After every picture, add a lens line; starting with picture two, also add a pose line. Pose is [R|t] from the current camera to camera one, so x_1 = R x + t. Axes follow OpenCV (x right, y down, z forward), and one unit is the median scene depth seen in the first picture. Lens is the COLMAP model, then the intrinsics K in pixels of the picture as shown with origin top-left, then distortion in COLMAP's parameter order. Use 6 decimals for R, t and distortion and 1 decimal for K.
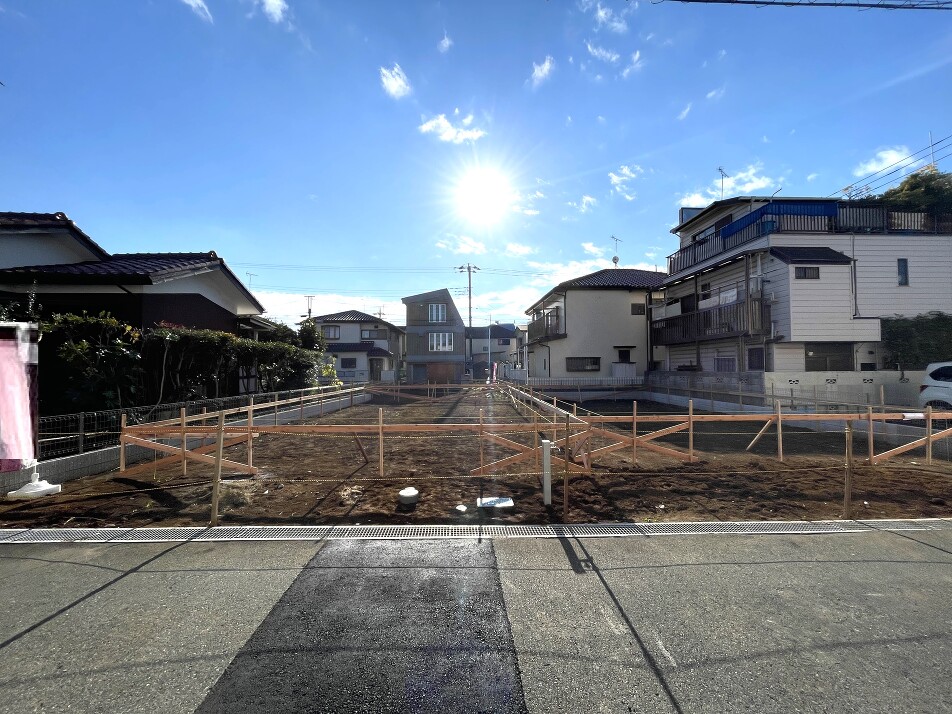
lens RADIAL K [[383.2, 0, 476.0], [0, 383.2, 357.0], [0, 0, 1]] dist [-0.002152, -0.000427]
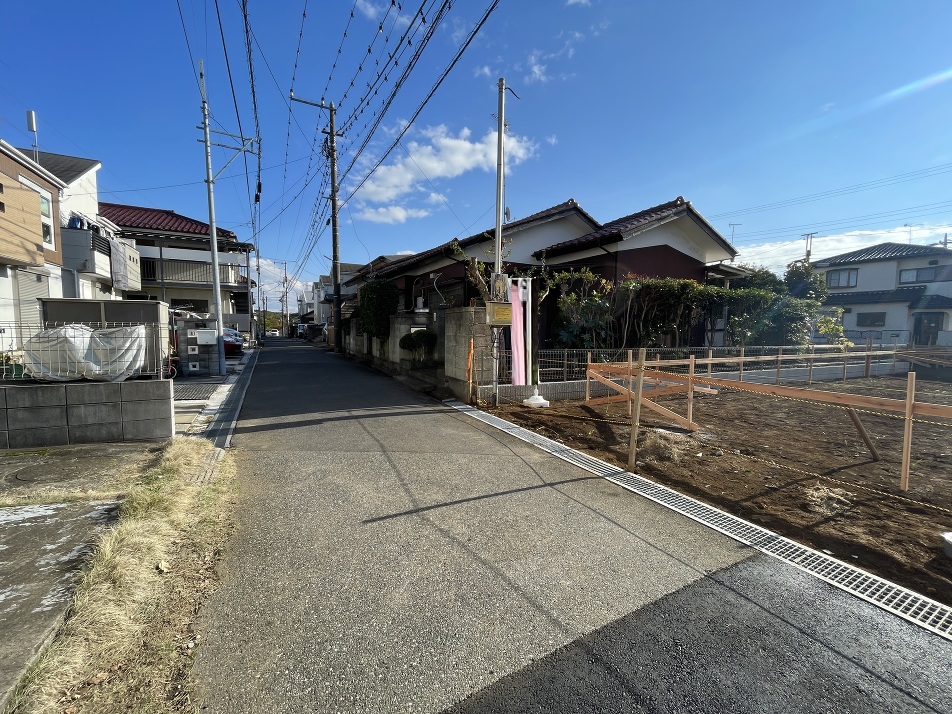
lens RADIAL K [[383.2, 0, 476.0], [0, 383.2, 357.0], [0, 0, 1]] dist [-0.002152, -0.000427]
pose [[0.429054, 0.073804, -0.900259, -0.027592], [0.016681, 0.995839, 0.089590, 0.061981], [0.903125, -0.053456, 0.426037, 0.226646]]
